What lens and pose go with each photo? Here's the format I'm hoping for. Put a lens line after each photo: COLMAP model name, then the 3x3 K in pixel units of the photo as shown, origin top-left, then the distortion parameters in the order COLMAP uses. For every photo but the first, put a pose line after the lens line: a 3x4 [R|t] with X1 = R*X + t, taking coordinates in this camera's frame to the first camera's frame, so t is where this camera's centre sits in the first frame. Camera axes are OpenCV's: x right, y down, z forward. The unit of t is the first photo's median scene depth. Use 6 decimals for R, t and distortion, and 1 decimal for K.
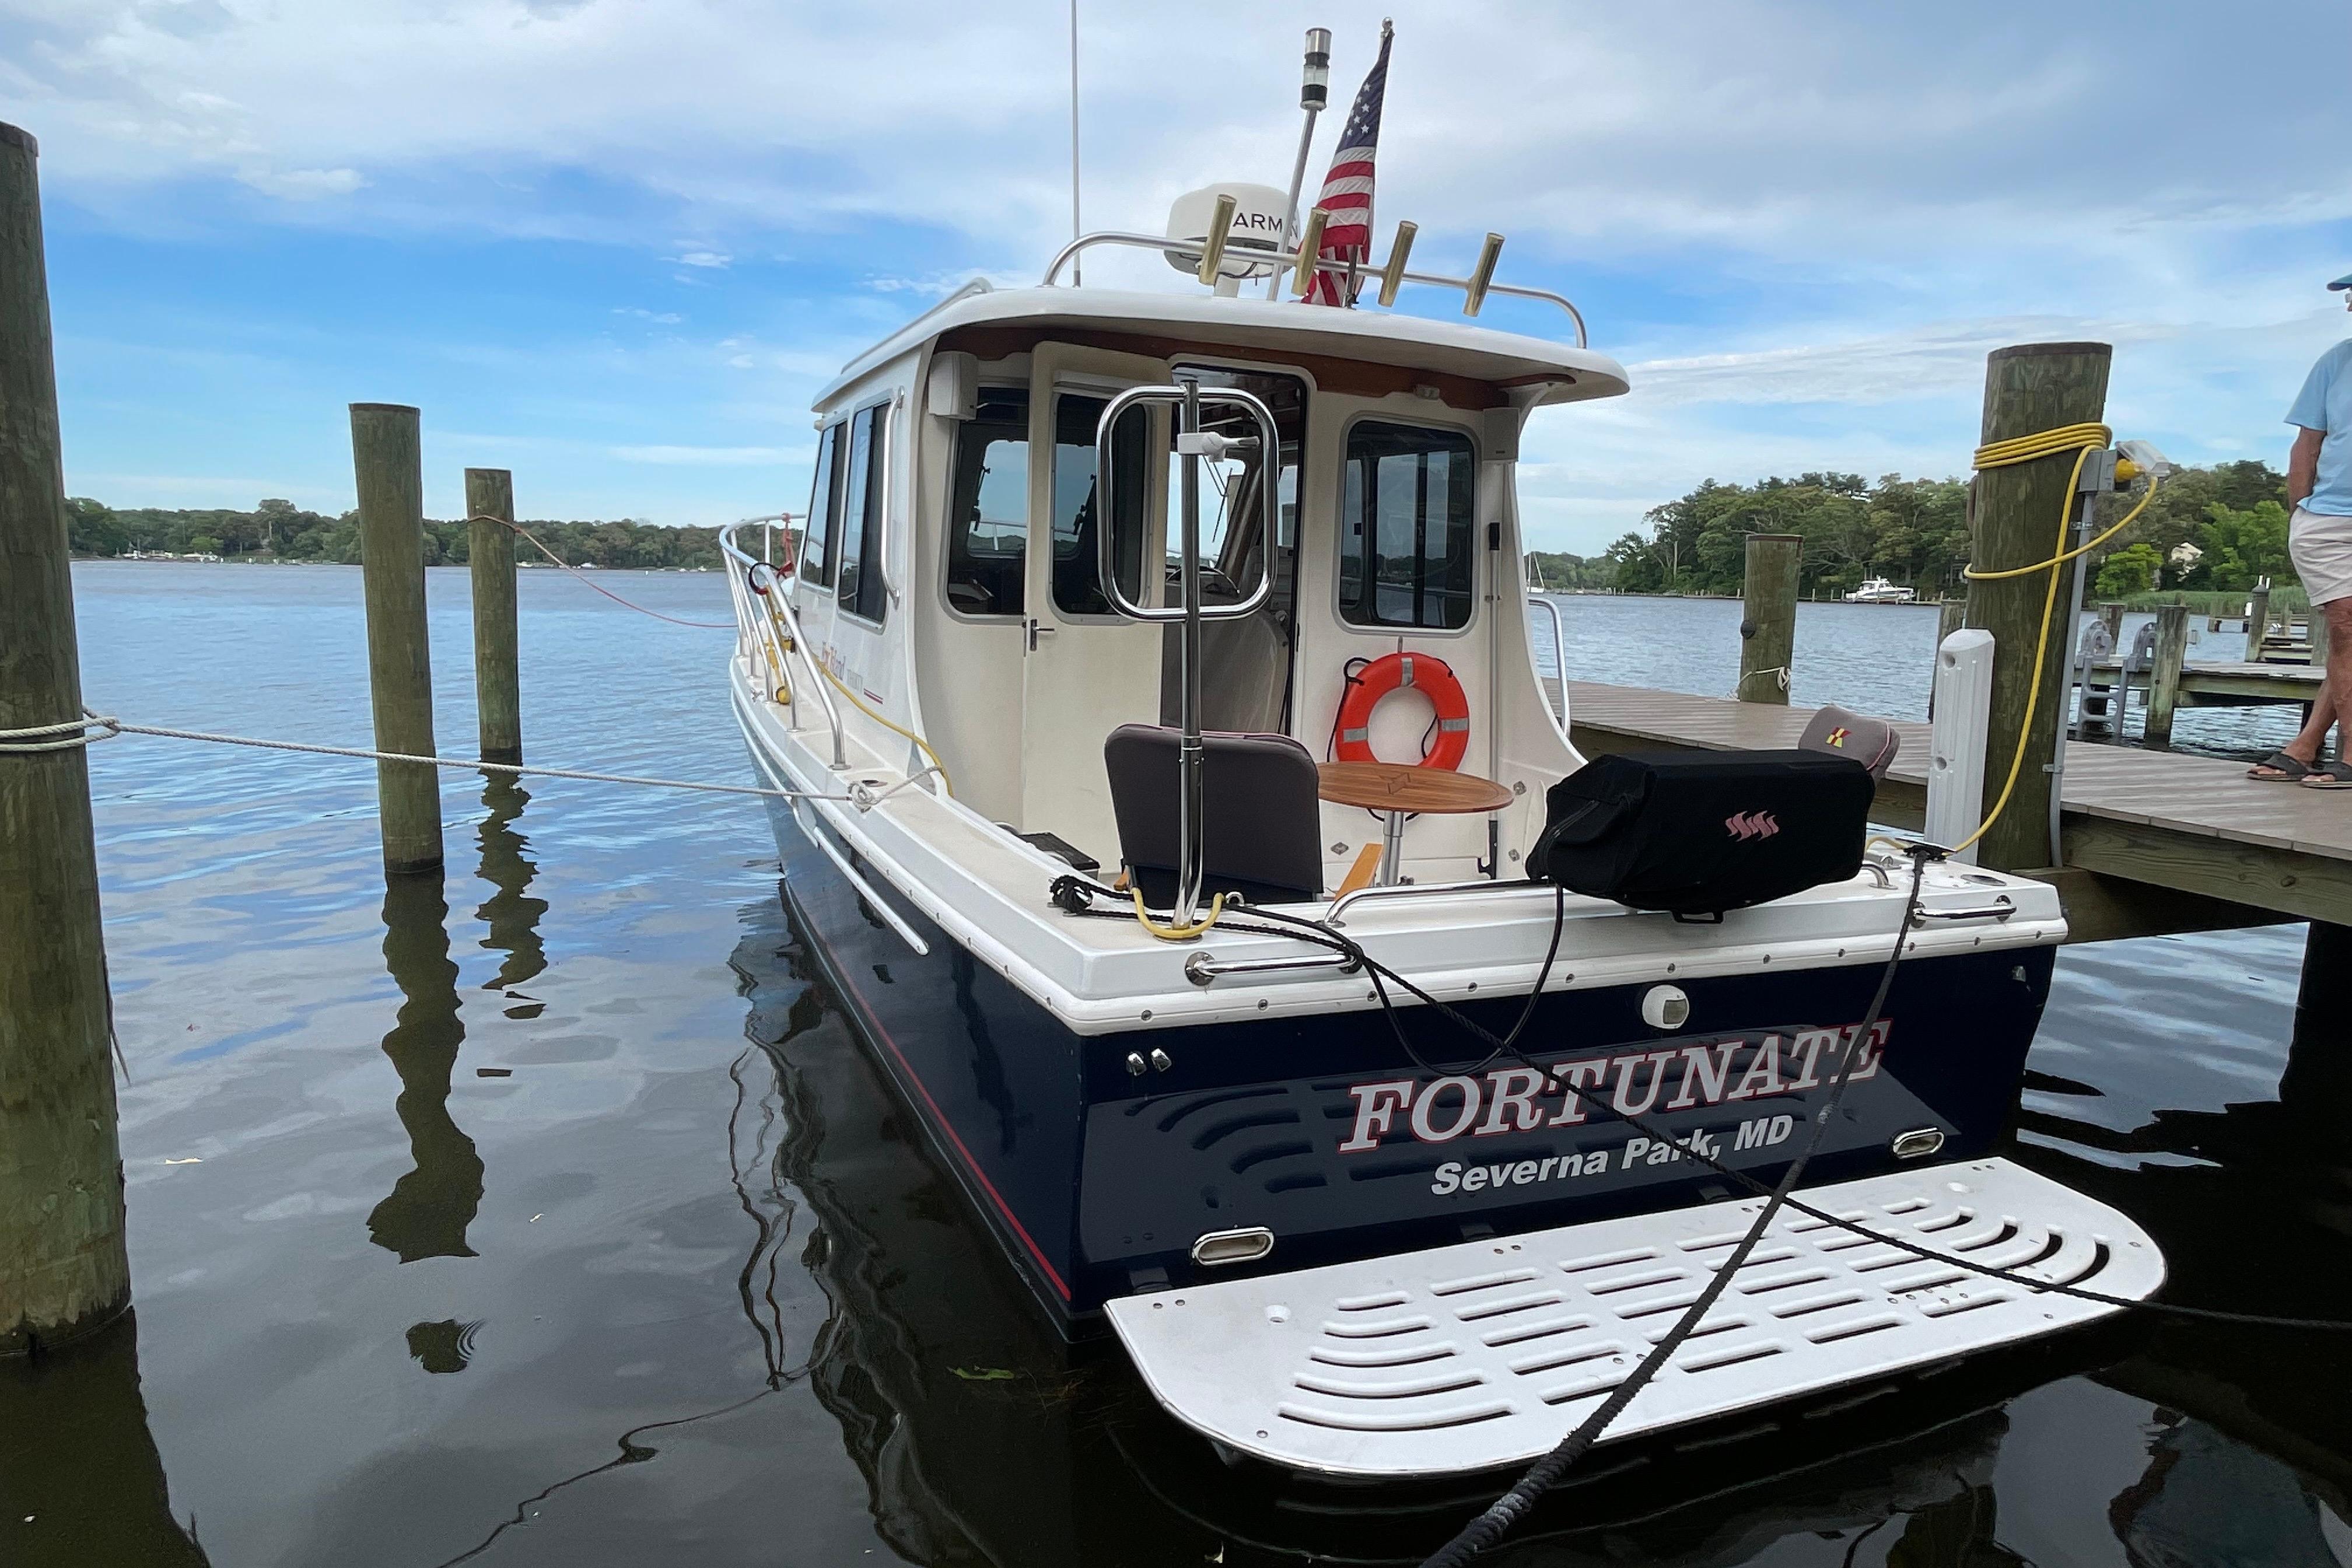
lens RADIAL K [[1360.6, 0, 1176.0], [0, 1360.6, 784.0], [0, 0, 1]] dist [-0.007877, -0.004366]
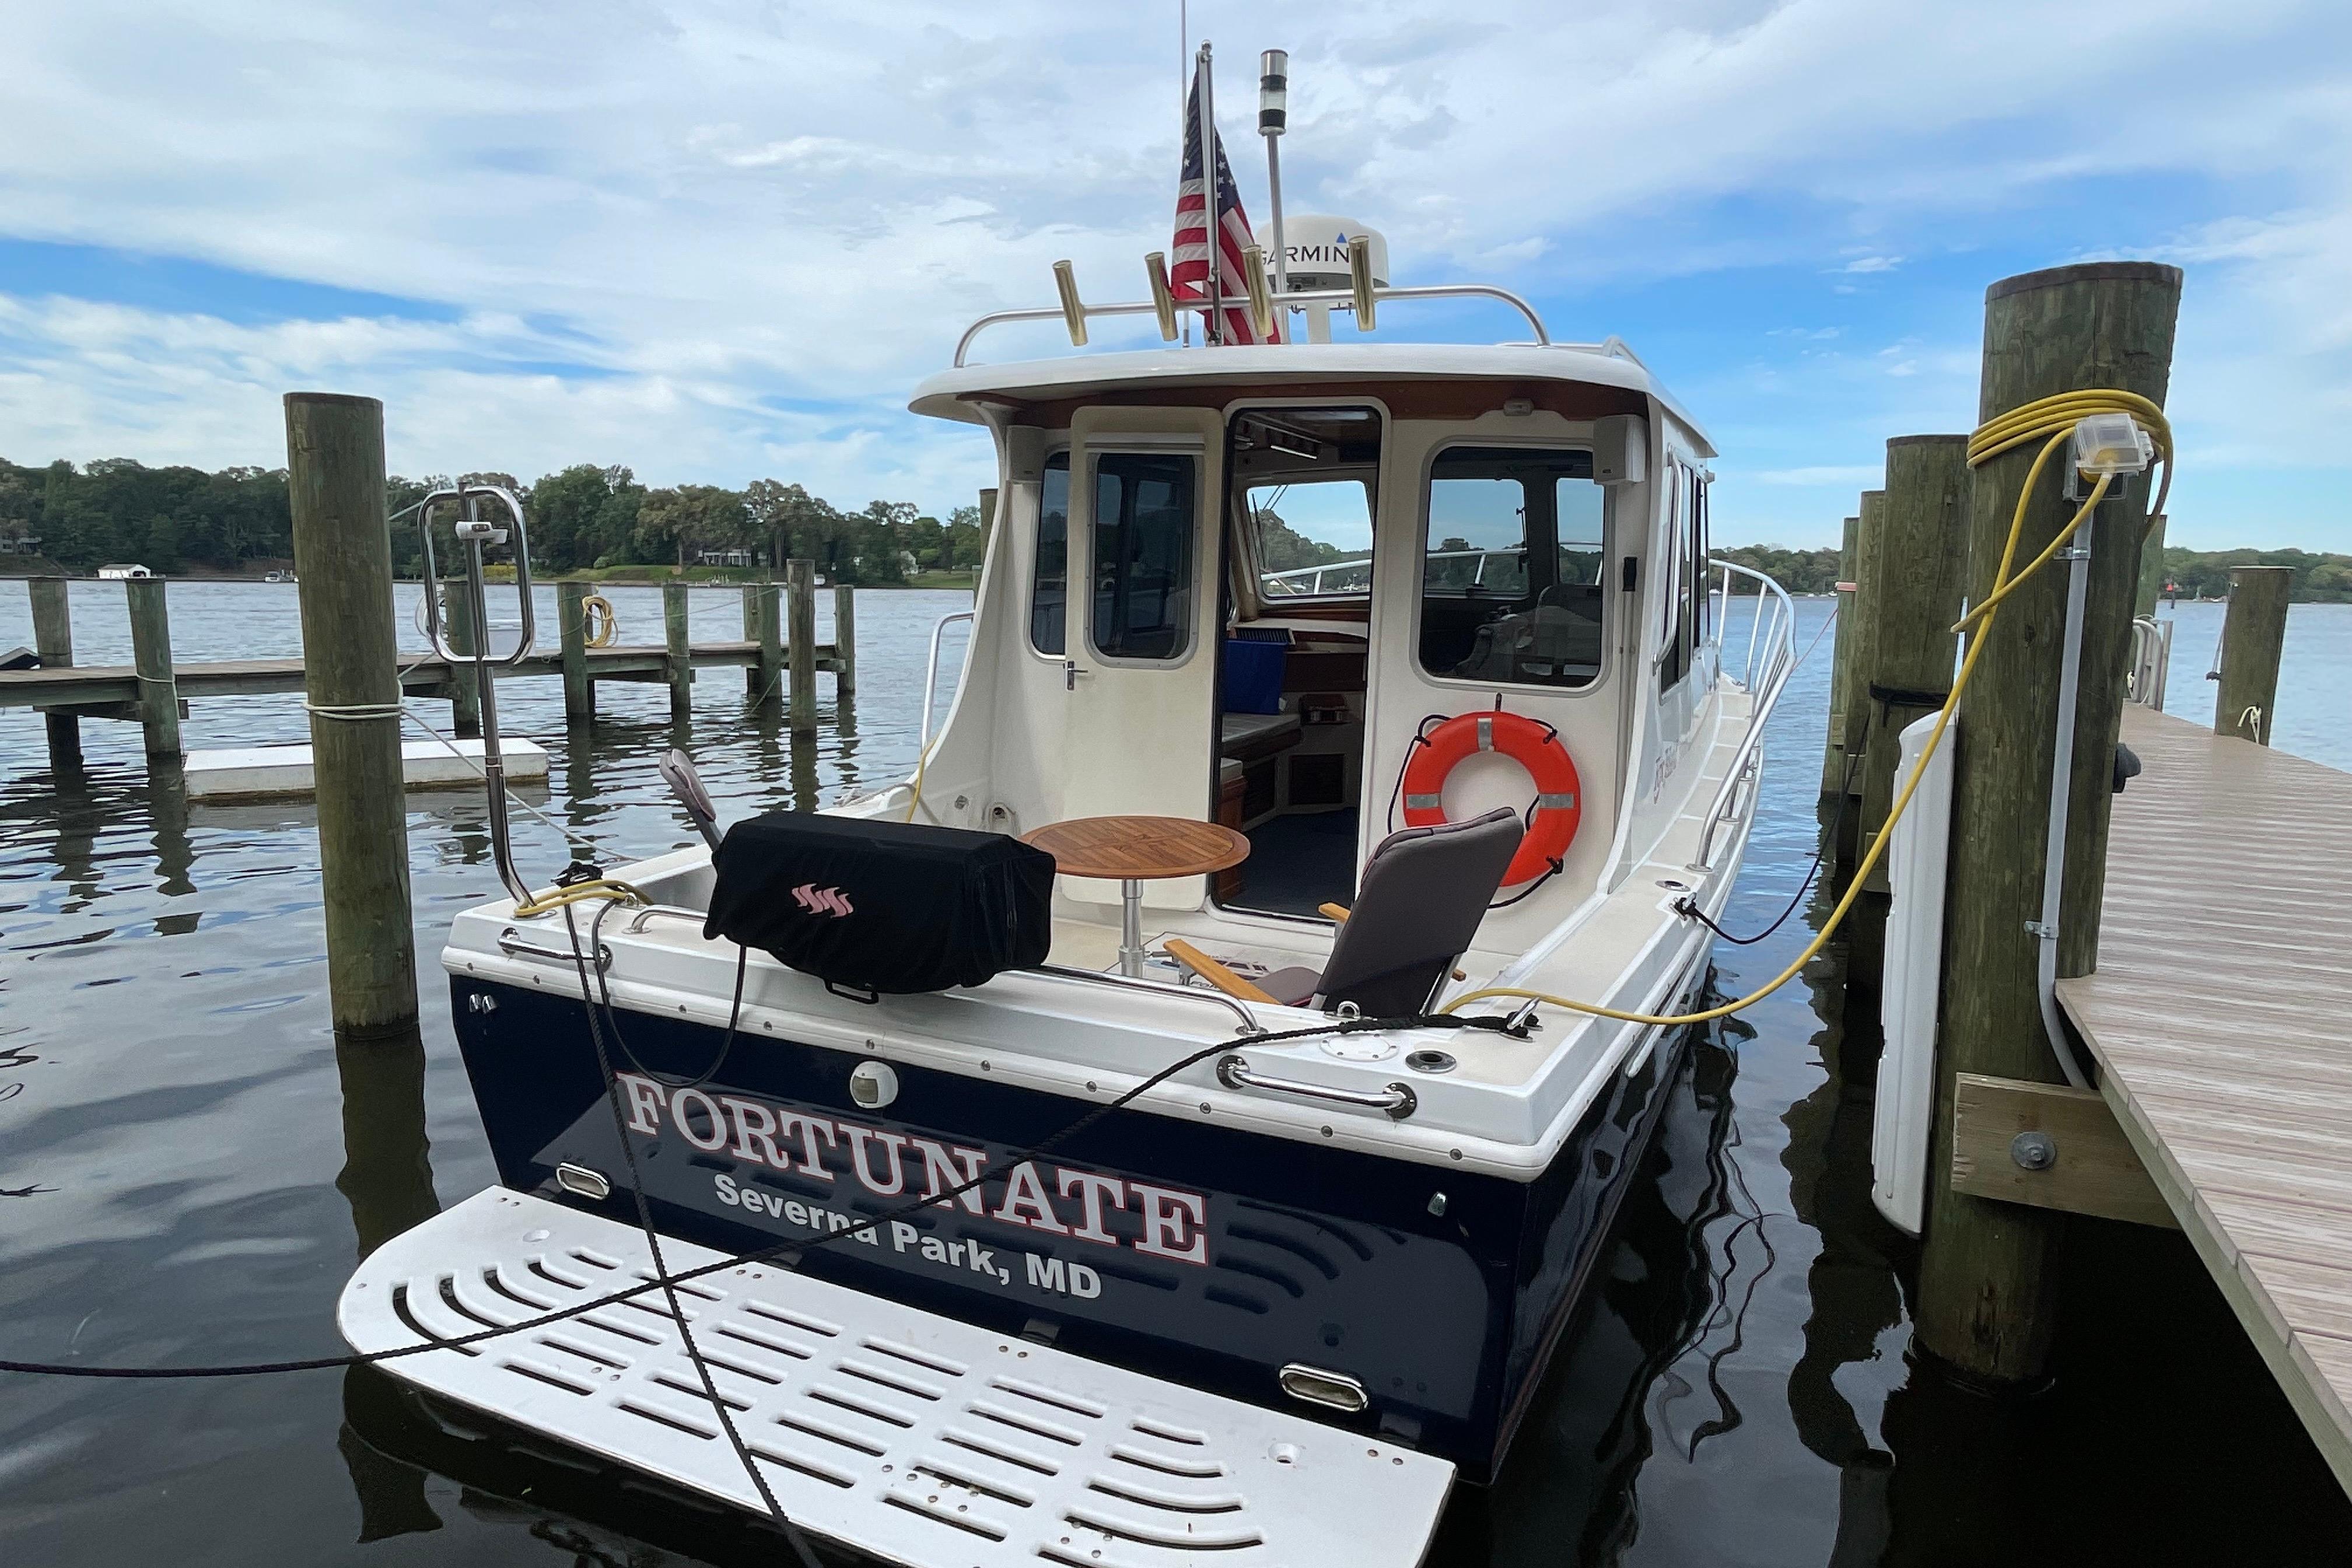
lens RADIAL K [[1376.7, 0, 1164.5], [0, 1376.7, 790.5], [0, 0, 1]] dist [0.002829, -0.001407]
pose [[0.705082, 0.094903, -0.702746, 0.970689], [-0.106228, 0.993957, 0.027648, -0.075006], [0.701124, 0.055157, 0.710903, 0.368968]]
